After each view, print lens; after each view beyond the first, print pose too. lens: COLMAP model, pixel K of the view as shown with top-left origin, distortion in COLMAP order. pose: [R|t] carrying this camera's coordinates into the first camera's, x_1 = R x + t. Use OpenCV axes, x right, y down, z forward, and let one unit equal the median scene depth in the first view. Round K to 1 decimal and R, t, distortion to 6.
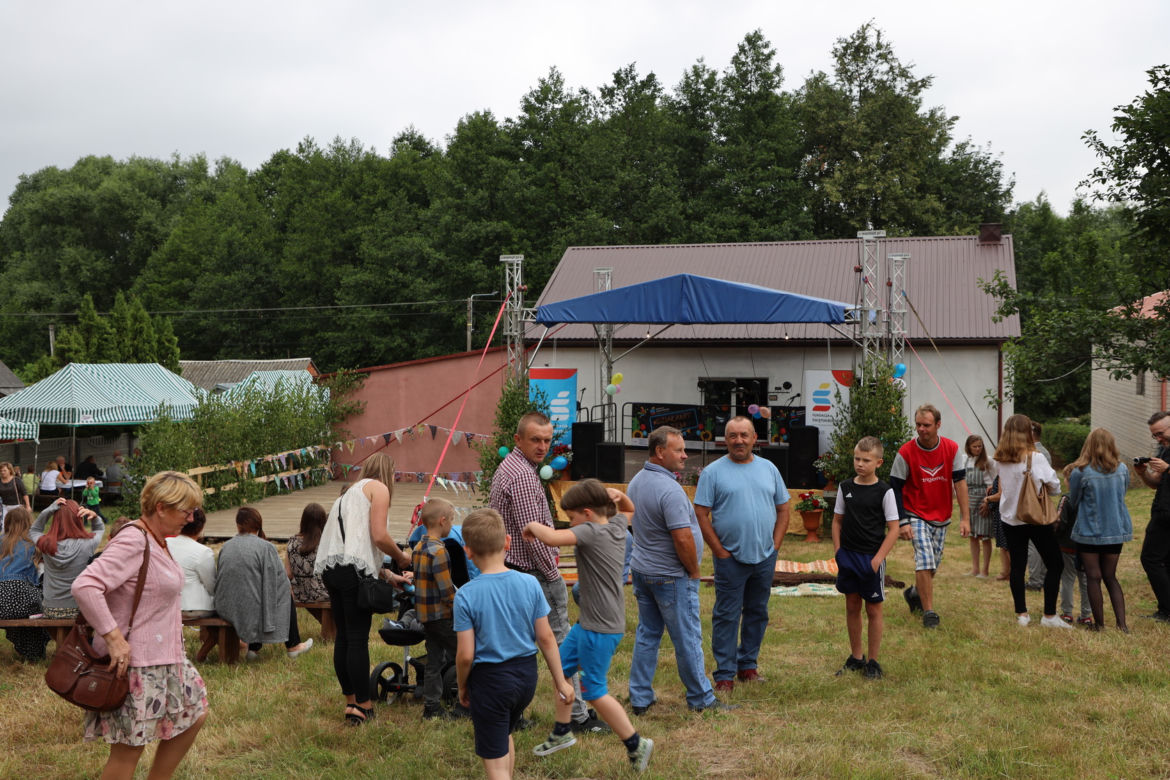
lens RADIAL K [[1237.3, 0, 579.2], [0, 1237.3, 390.0], [0, 0, 1]] dist [0.096771, 0.000000]
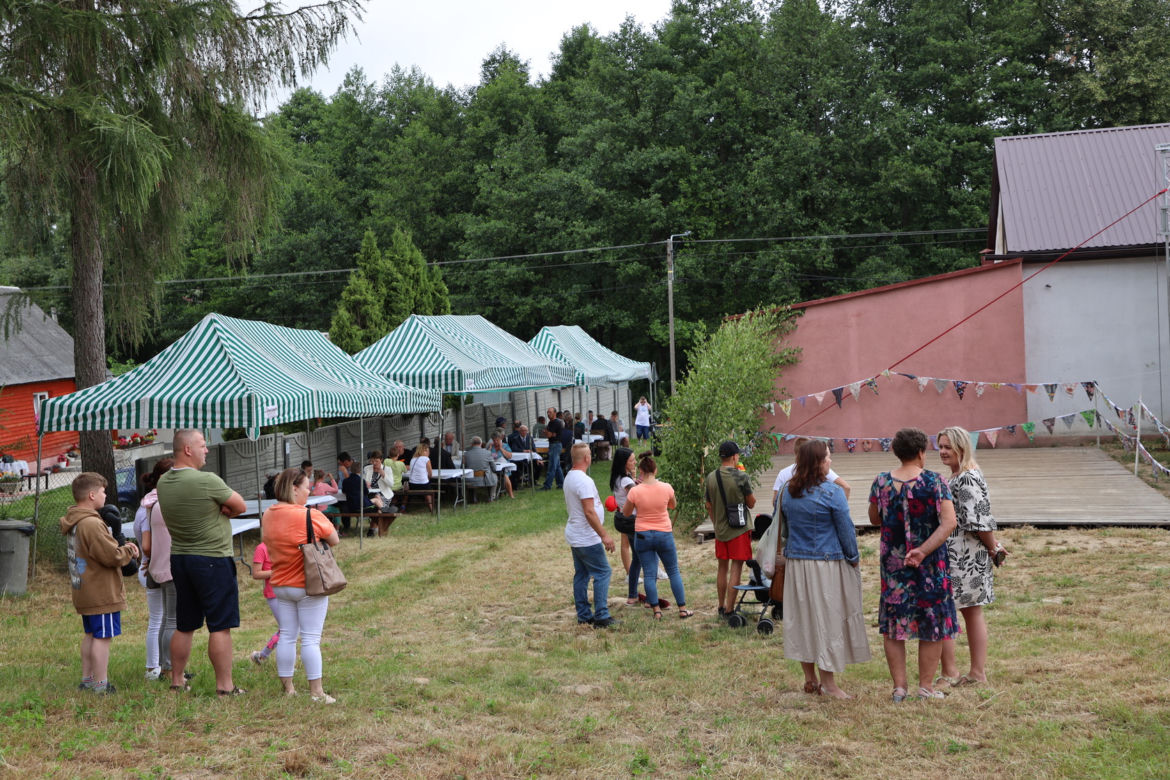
lens RADIAL K [[1379.7, 0, 584.2], [0, 1379.7, 395.6], [0, 0, 1]] dist [0.134663, 0.000000]
pose [[0.996946, -0.048526, 0.061188, -0.187404], [0.047578, 0.998725, 0.016861, 0.009487], [-0.061929, -0.013899, 0.997984, 0.089553]]
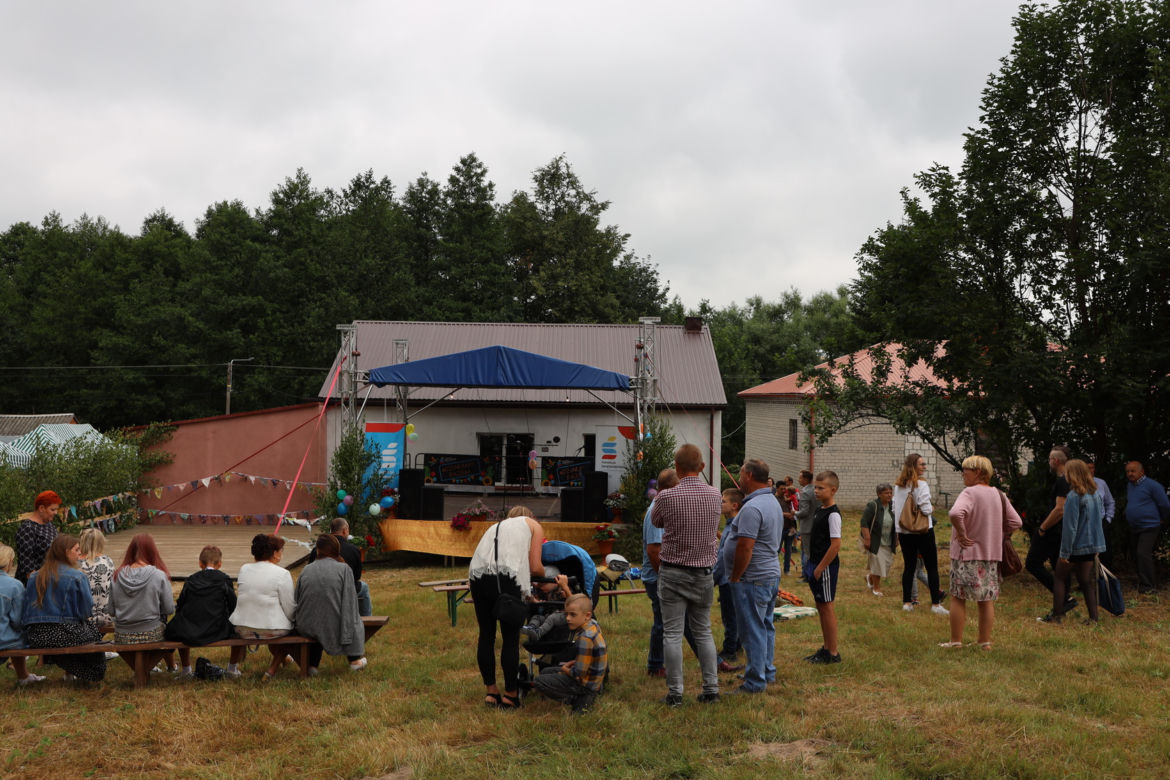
lens RADIAL K [[1032.1, 0, 577.6], [0, 1032.1, 389.1], [0, 0, 1]] dist [0.013514, 0.045764]
pose [[0.957611, 0.021621, 0.287252, -0.050969], [-0.005406, 0.998353, -0.057121, 0.002253], [-0.288014, 0.053147, 0.956150, 0.006012]]
